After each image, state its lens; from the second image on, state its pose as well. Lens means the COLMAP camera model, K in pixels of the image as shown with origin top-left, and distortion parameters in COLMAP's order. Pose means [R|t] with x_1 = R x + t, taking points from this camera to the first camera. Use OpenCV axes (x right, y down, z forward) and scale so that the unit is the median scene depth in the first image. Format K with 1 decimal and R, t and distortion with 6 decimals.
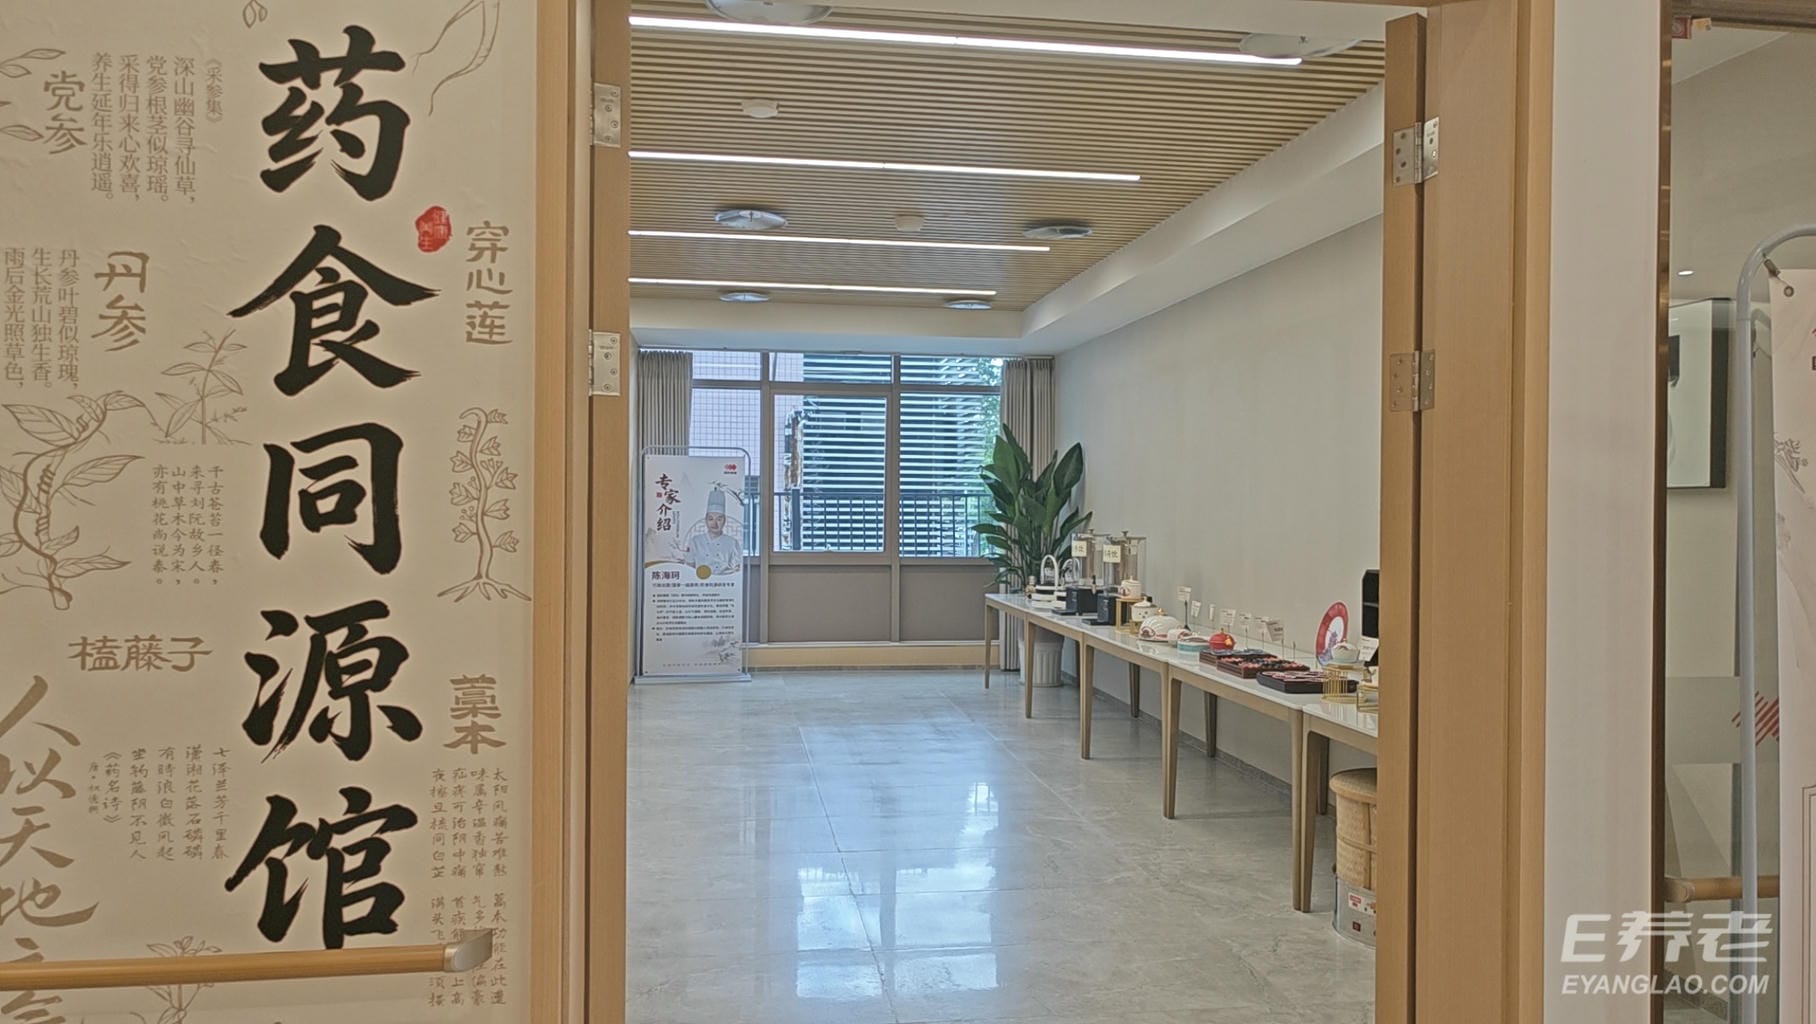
lens RADIAL K [[1291.2, 0, 907.5], [0, 1291.2, 504.8], [0, 0, 1]] dist [0.008116, 0.007516]
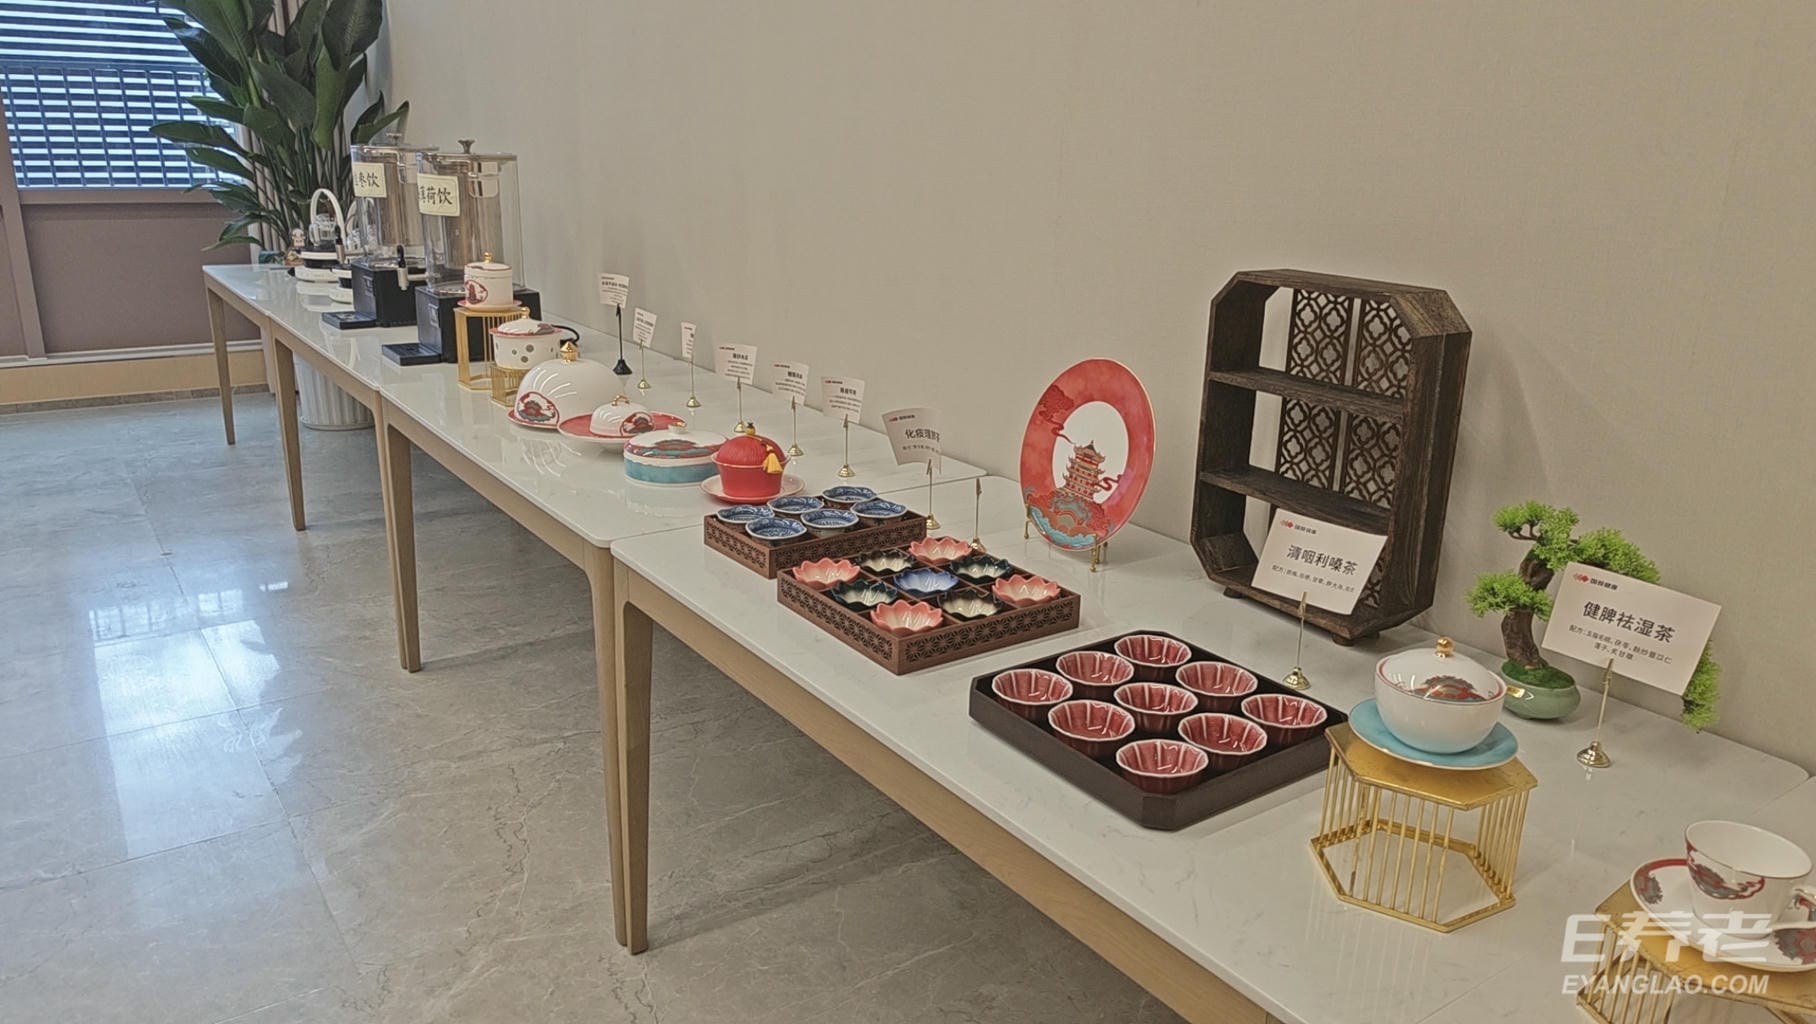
lens RADIAL K [[1291.2, 0, 898.4], [0, 1291.2, 498.6], [0, 0, 1]] dist [0.008116, 0.007516]
pose [[0.896506, -0.113511, 0.428243, 0.097514], [-0.014068, 0.958838, 0.283604, 0.010302], [-0.442808, -0.260278, 0.858007, 0.524809]]
